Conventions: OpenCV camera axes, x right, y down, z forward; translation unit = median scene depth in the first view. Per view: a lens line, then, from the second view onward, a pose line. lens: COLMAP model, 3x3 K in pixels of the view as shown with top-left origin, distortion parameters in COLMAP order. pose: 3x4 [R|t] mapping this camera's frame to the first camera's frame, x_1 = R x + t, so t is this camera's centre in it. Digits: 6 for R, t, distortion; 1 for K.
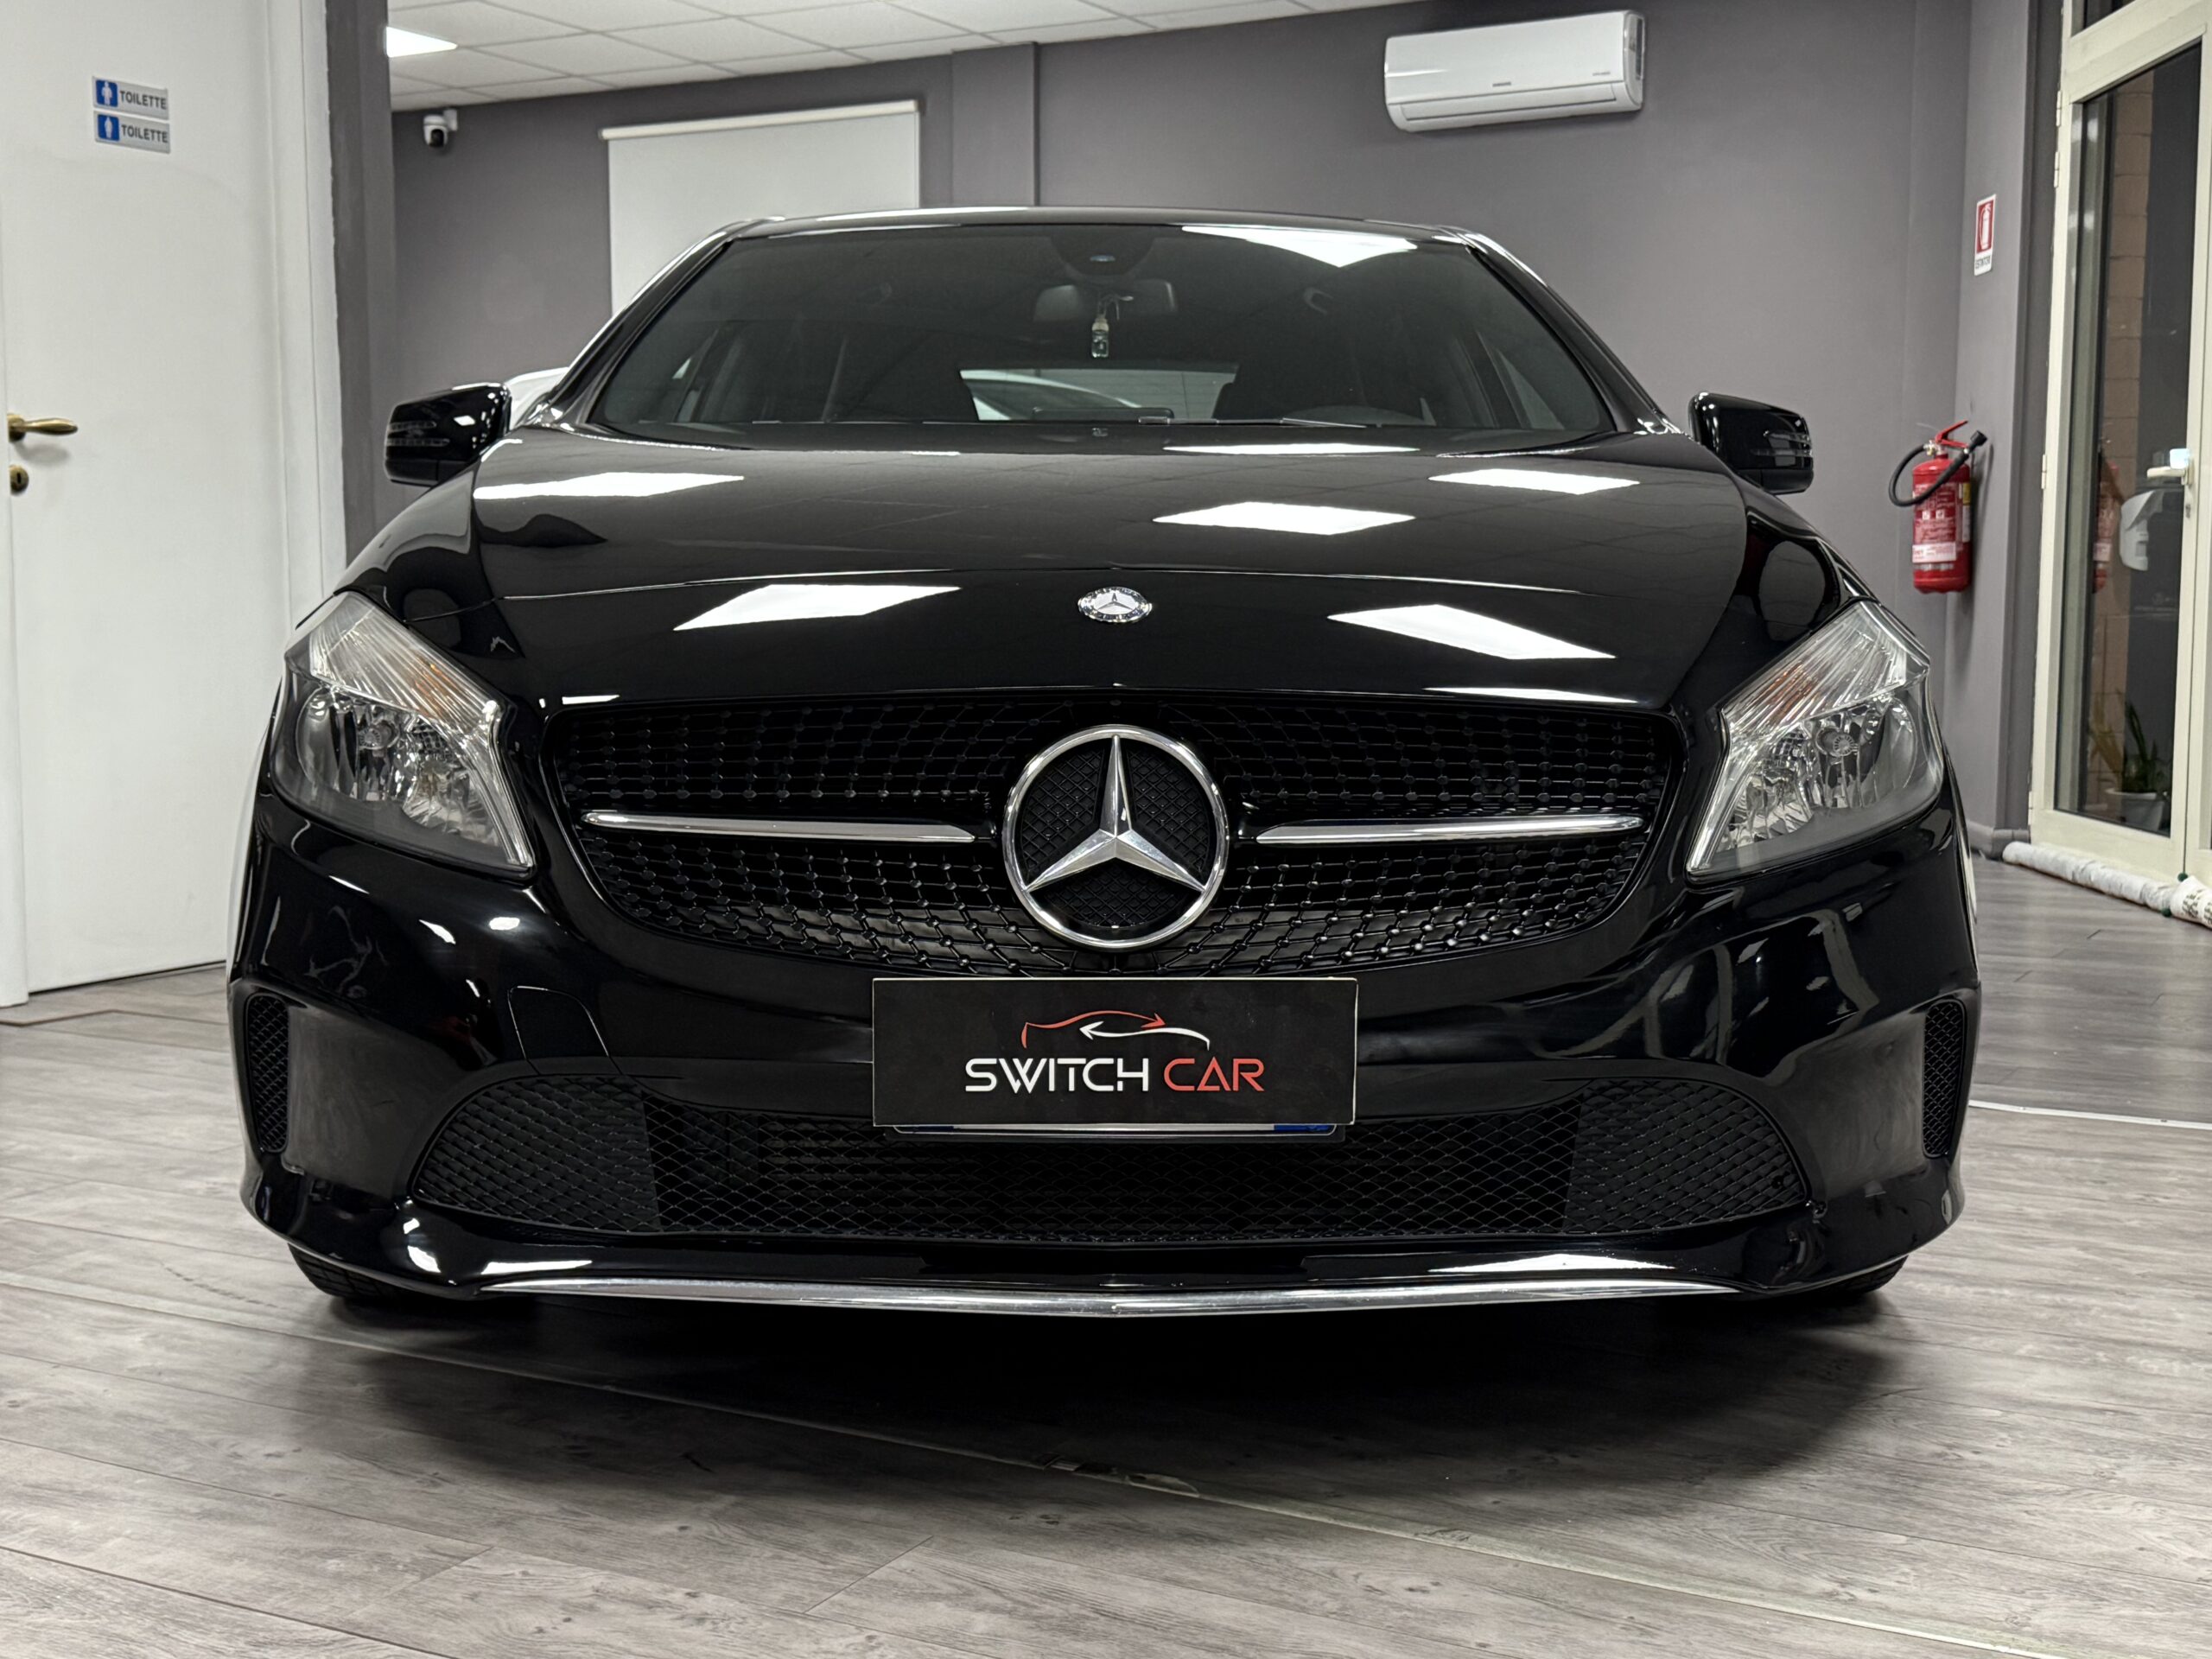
lens RADIAL K [[2706.0, 0, 1108.3], [0, 2706.0, 831.5], [0, 0, 1]] dist [0.079739, 0.000000]
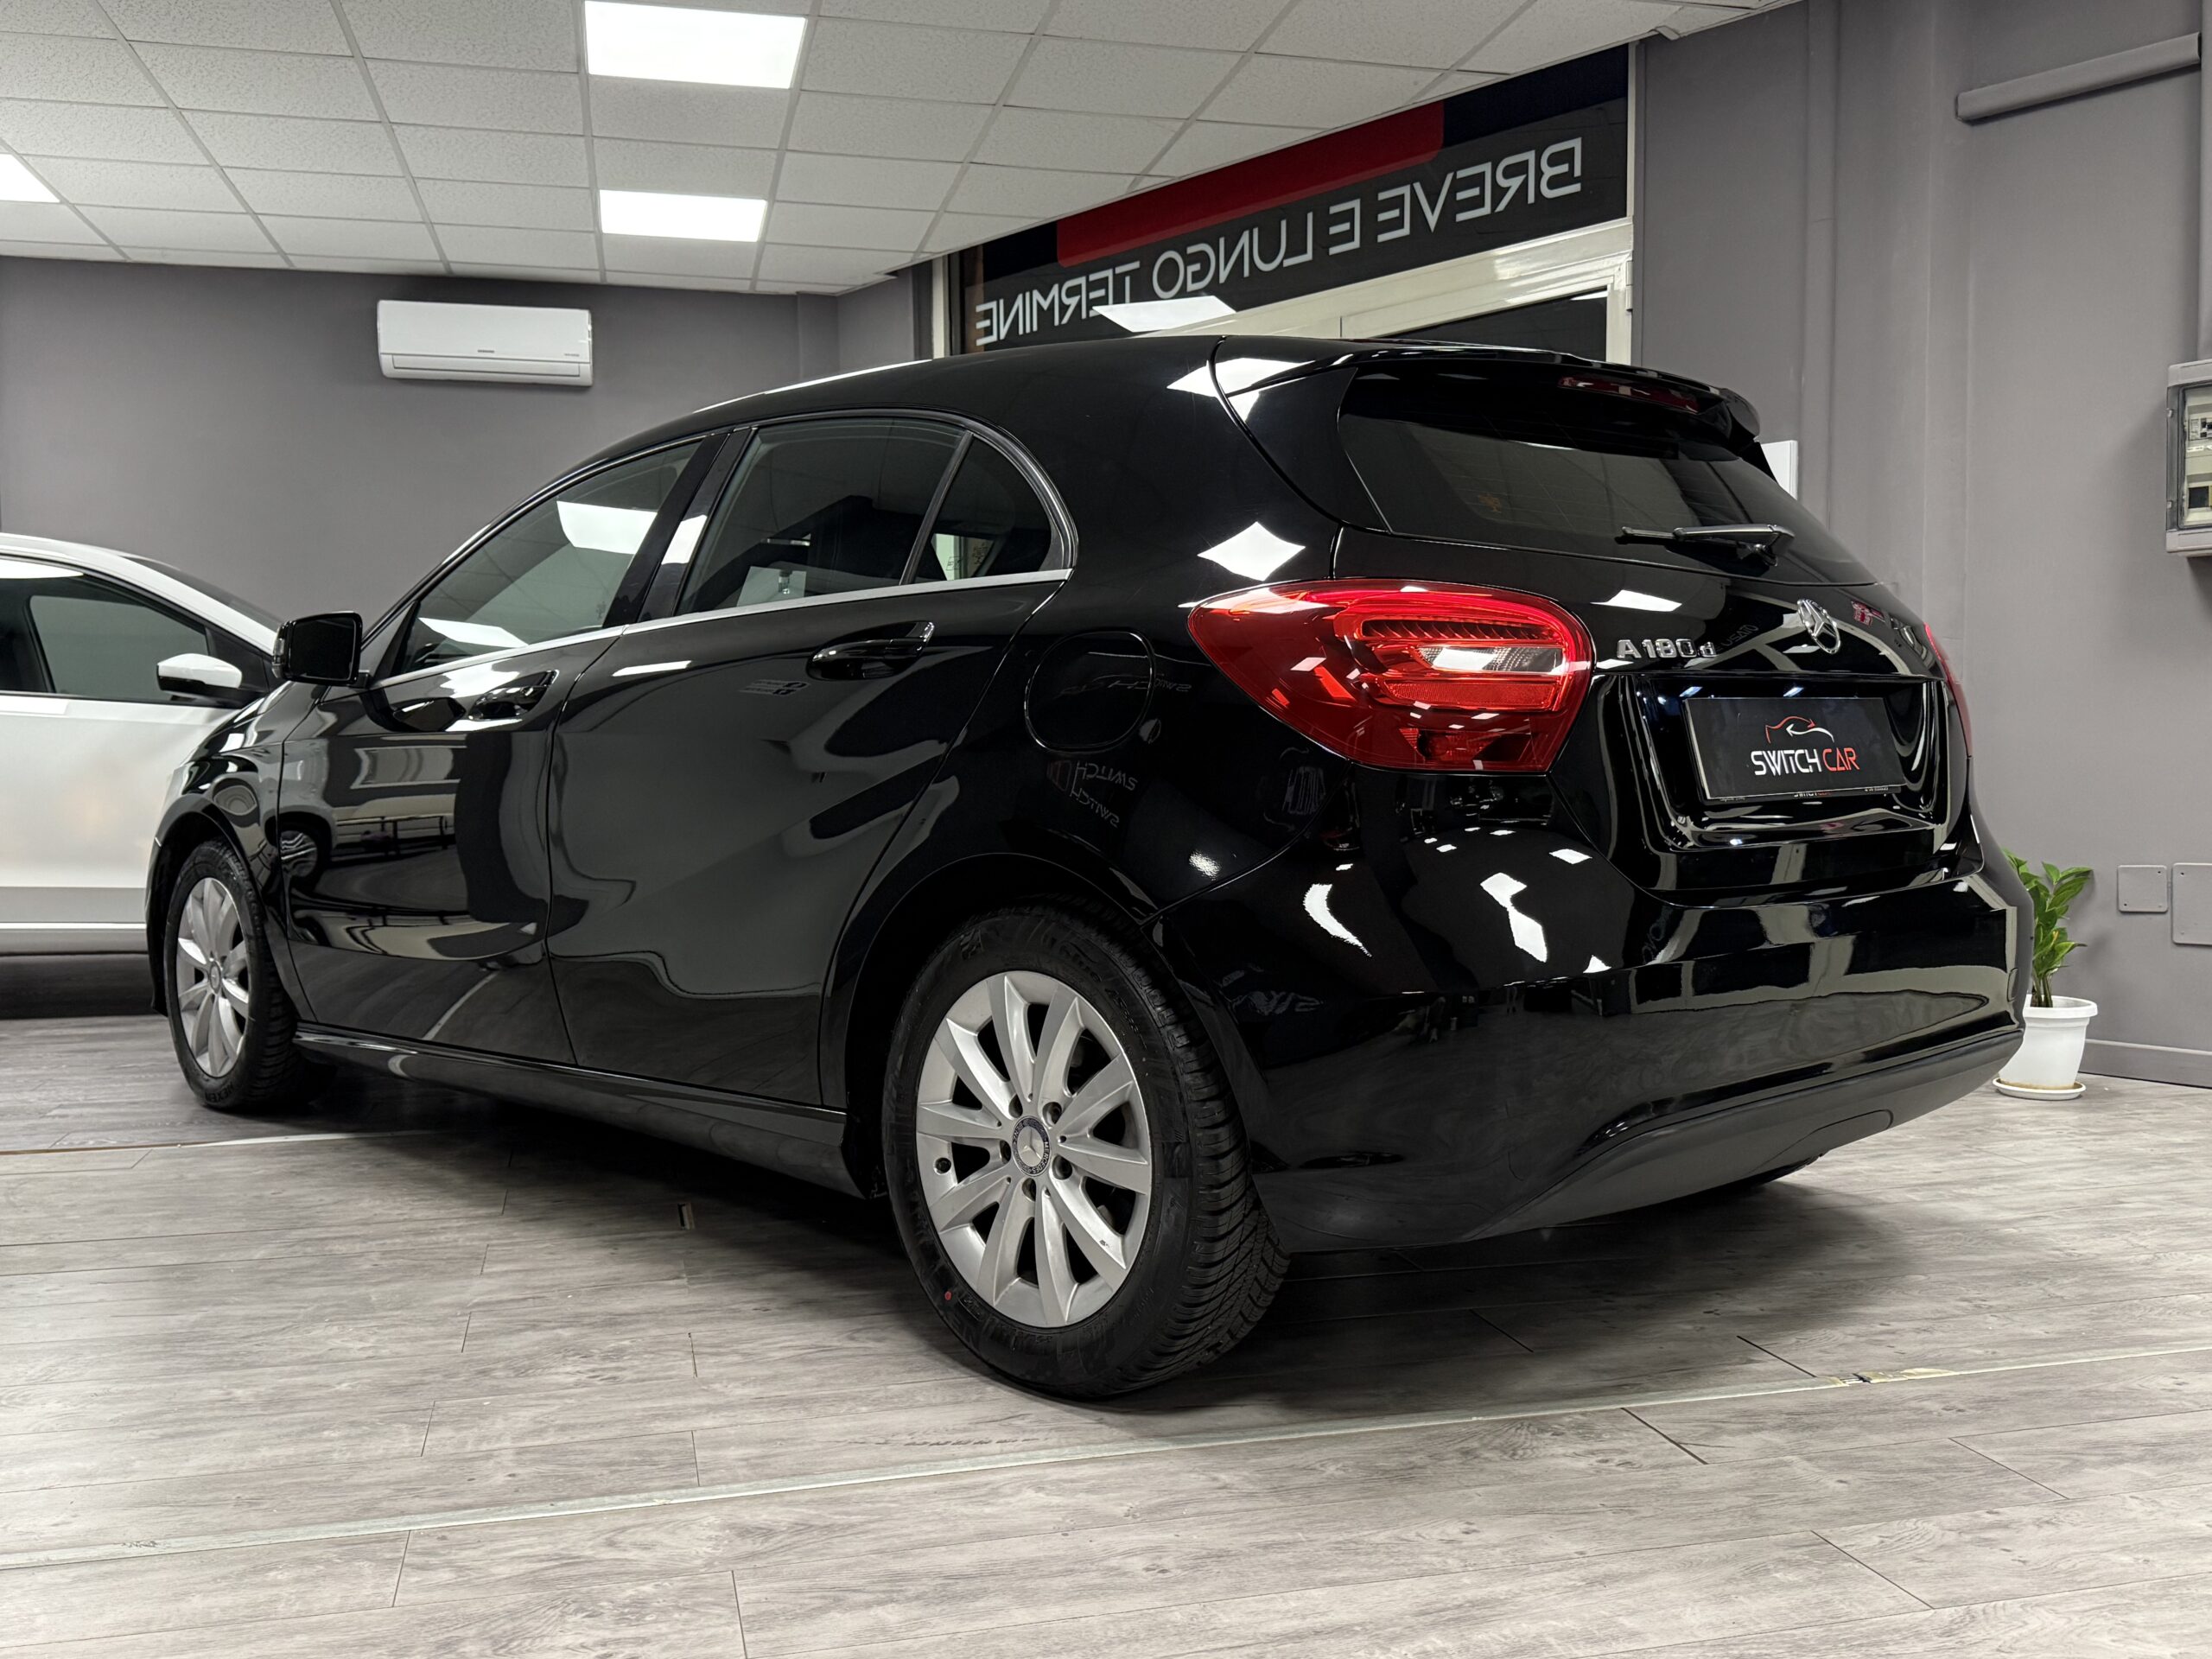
lens RADIAL K [[1980.5, 0, 1100.2], [0, 1980.5, 865.9], [0, 0, 1]] dist [0.018206, -0.050786]
pose [[0.737930, -0.052323, 0.672846, -0.672927], [0.073776, 0.997269, -0.003360, -0.035688], [-0.670833, 0.052119, 0.739775, 0.349997]]
